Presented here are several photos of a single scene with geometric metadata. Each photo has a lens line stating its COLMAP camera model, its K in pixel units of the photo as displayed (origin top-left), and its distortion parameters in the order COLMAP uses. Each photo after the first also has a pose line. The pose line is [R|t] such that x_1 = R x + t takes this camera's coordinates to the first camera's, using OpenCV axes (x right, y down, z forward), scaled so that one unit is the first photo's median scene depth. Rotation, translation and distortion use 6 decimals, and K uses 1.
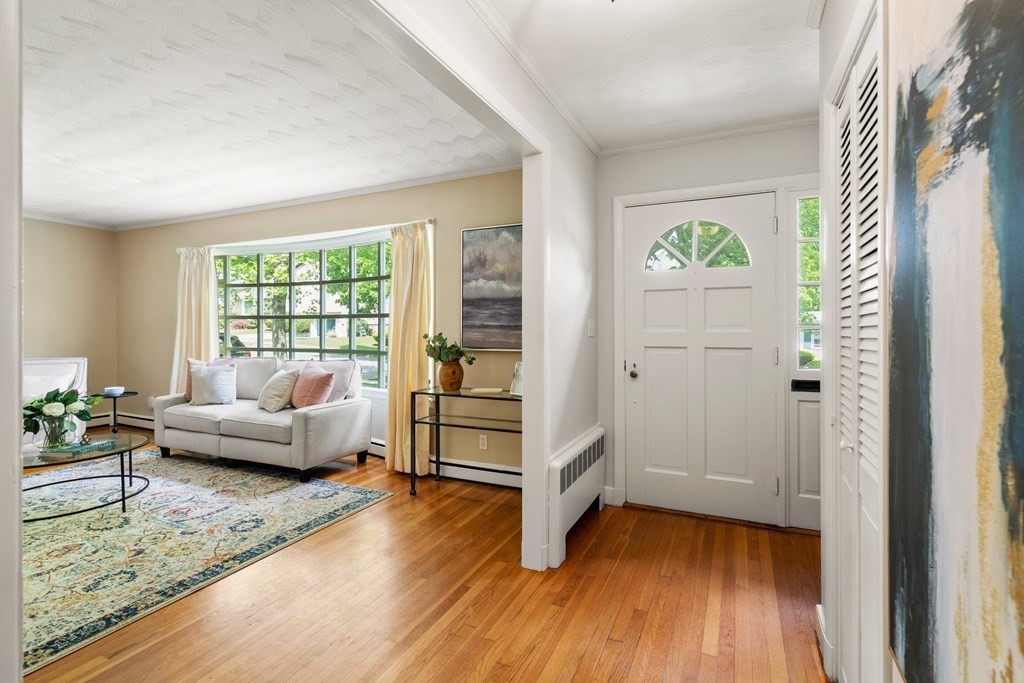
lens RADIAL K [[475.0, 0, 511.3], [0, 475.0, 330.6], [0, 0, 1]] dist [-0.001380, 0.000389]
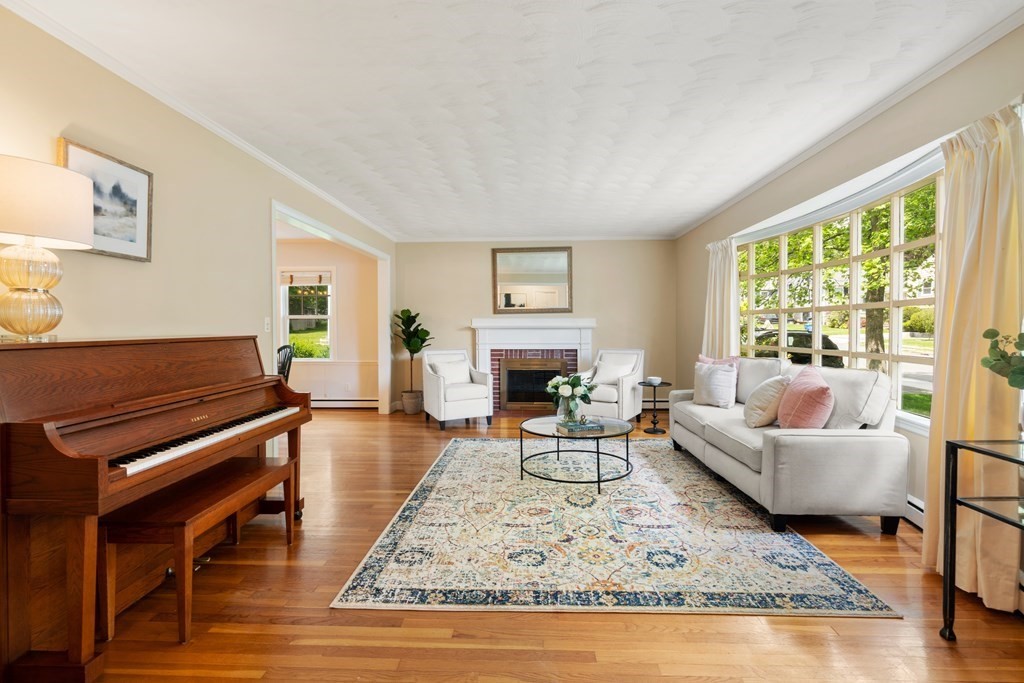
lens RADIAL K [[465.9, 0, 517.5], [0, 465.9, 333.5], [0, 0, 1]] dist [-0.001915, 0.000555]
pose [[0.393177, 0.010521, -0.919403, 0.075138], [-0.001963, 0.999942, 0.010604, 0.006715], [0.919461, -0.002364, 0.393174, 0.383466]]
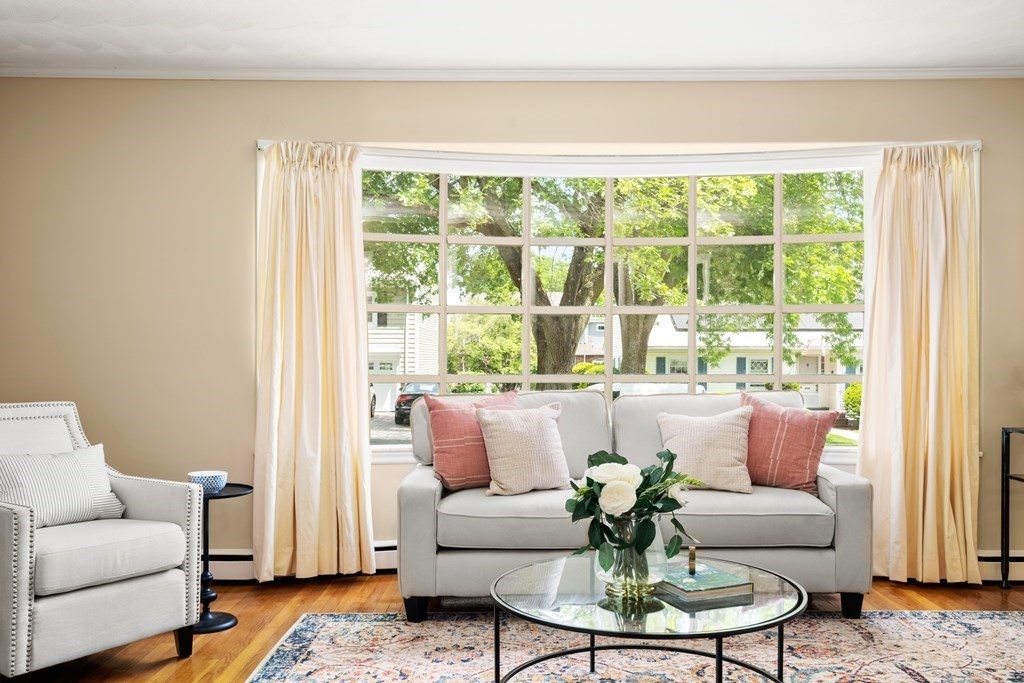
lens RADIAL K [[891.5, 0, 514.4], [0, 891.5, 361.6], [0, 0, 1]] dist [0.006094, -0.000622]
pose [[0.907986, -0.001121, 0.418998, -1.317290], [0.003116, 0.999987, -0.004076, 0.042558], [-0.418988, 0.005007, 0.907978, 0.286330]]
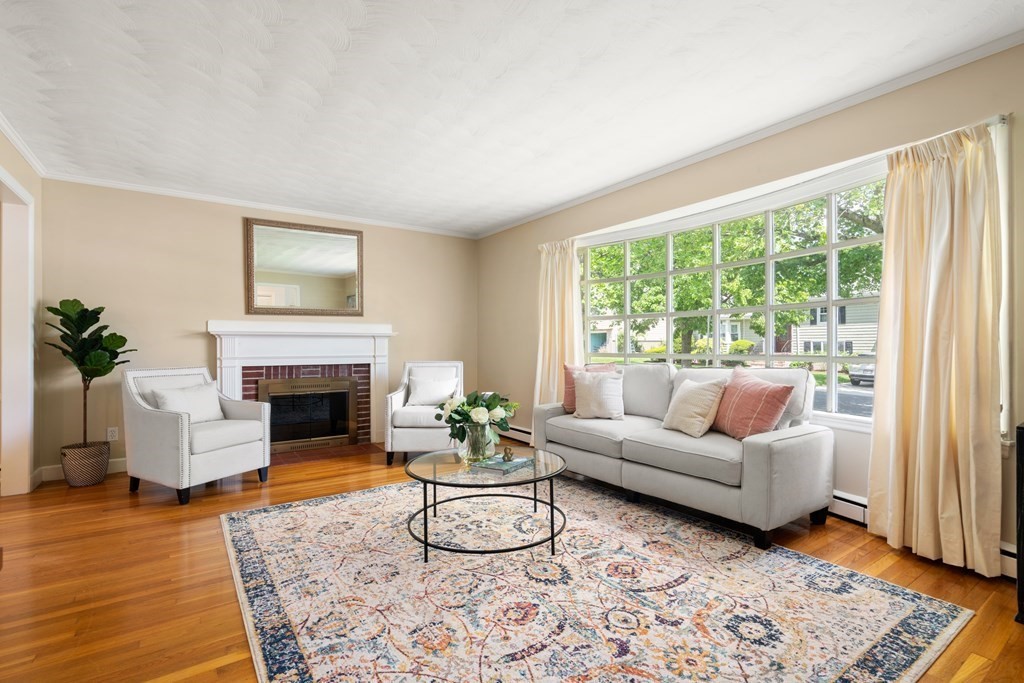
lens RADIAL K [[475.0, 0, 515.0], [0, 475.0, 342.0], [0, 0, 1]] dist [-0.002140, 0.001334]
pose [[0.867254, -0.006385, -0.497825, -0.447136], [-0.000030, 0.999917, -0.012876, 0.042892], [0.497866, 0.011181, 0.867182, 0.273385]]
